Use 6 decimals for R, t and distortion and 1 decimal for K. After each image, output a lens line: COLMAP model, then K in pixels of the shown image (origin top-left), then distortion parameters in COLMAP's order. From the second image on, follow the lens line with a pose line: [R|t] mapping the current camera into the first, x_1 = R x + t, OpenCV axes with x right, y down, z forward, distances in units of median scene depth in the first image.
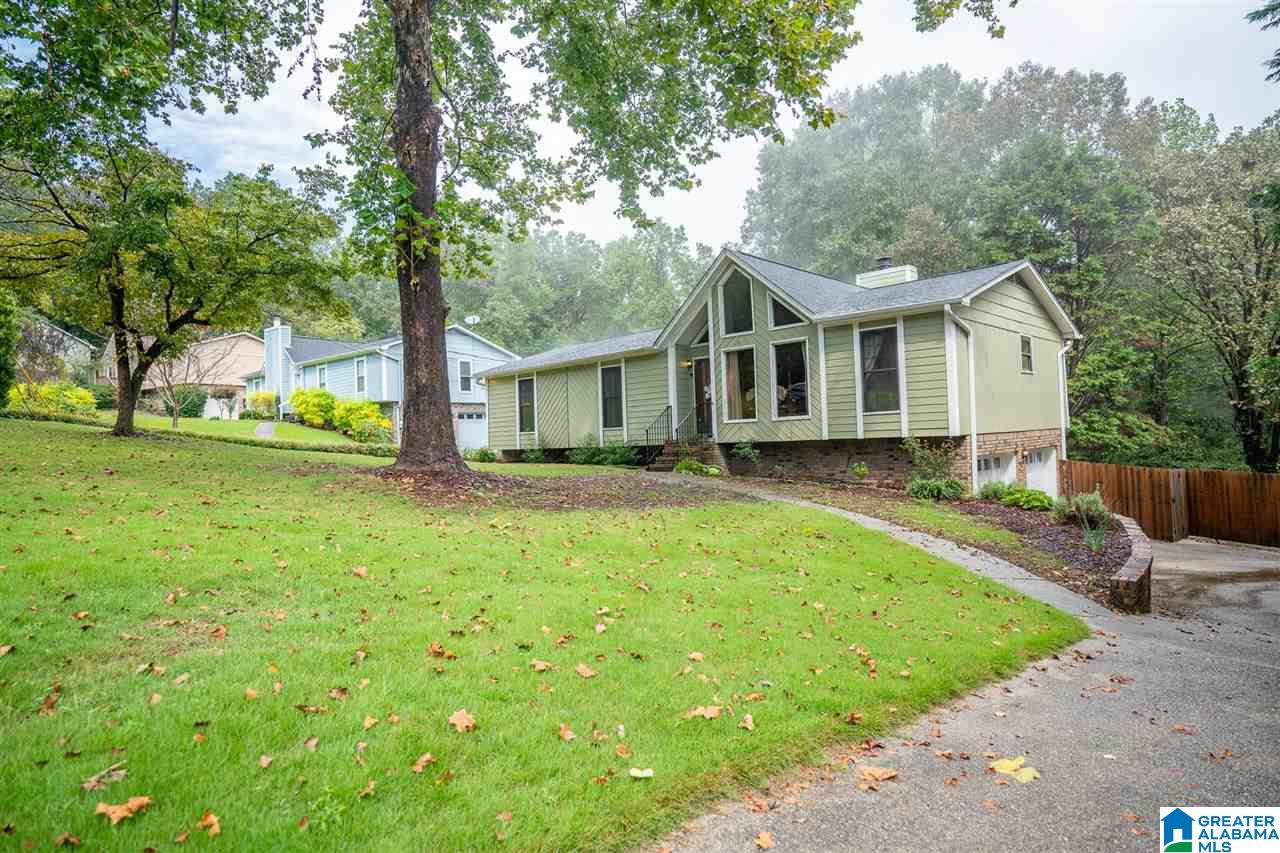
lens RADIAL K [[740.6, 0, 640.6], [0, 740.6, 423.2], [0, 0, 1]] dist [-0.030175, 0.020195]
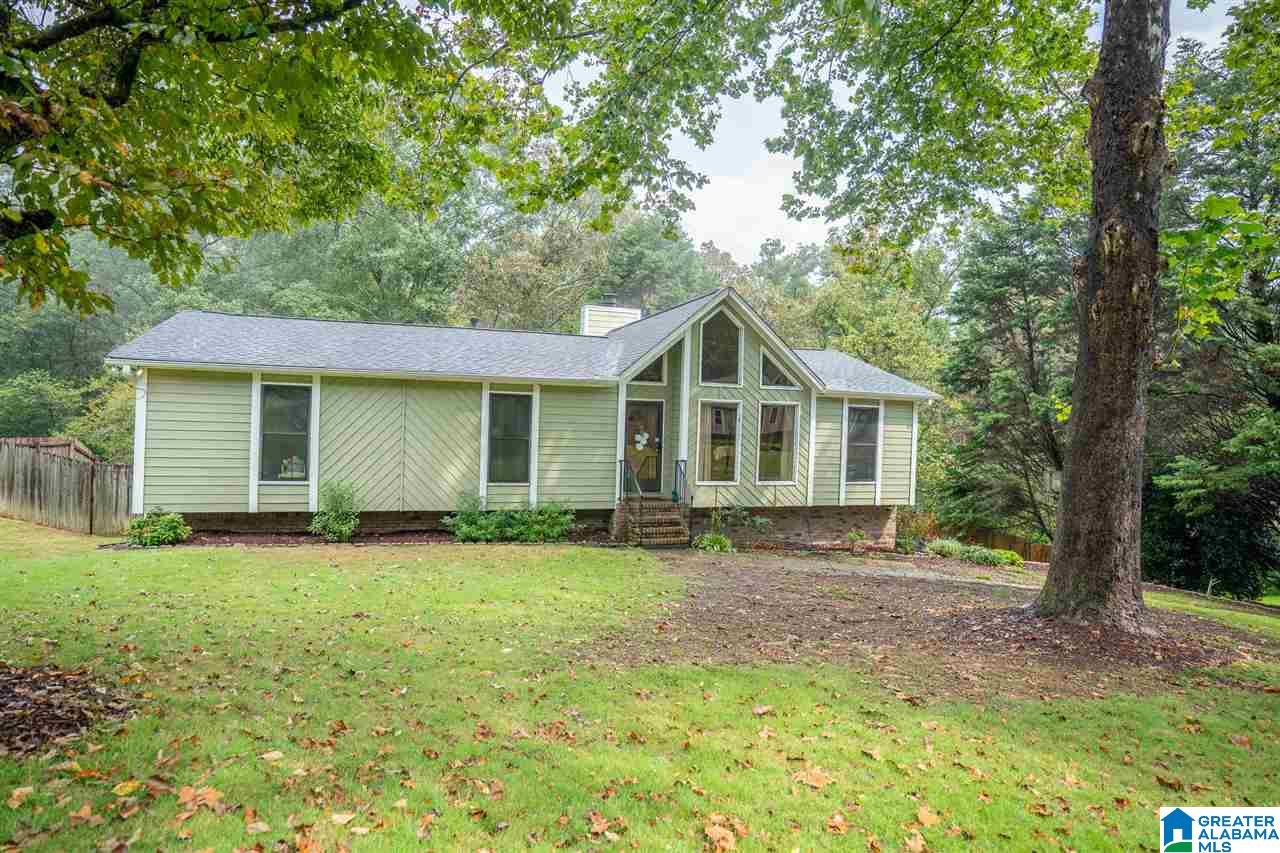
lens RADIAL K [[740.6, 0, 643.1], [0, 740.6, 425.1], [0, 0, 1]] dist [-0.030175, 0.020195]
pose [[0.450499, 0.046730, 0.891553, -0.727606], [-0.065780, 0.997652, -0.019053, -0.051634], [-0.890350, -0.050063, 0.452515, 0.707157]]
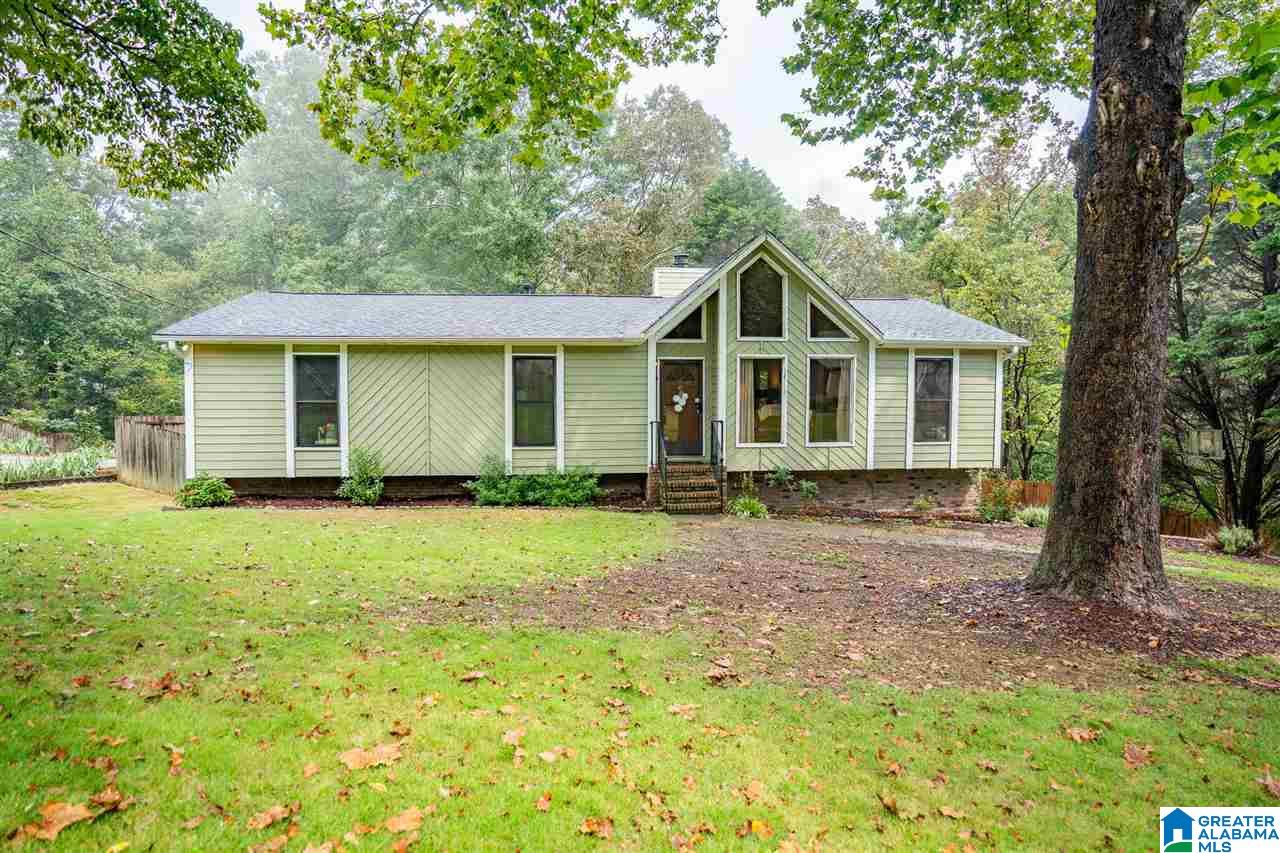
lens RADIAL K [[740.6, 0, 640.4], [0, 740.6, 423.6], [0, 0, 1]] dist [-0.030175, 0.020195]
pose [[0.626315, 0.008468, 0.779524, -0.614159], [-0.040859, 0.998923, 0.021978, -0.041084], [-0.778499, -0.045616, 0.625986, 0.612485]]
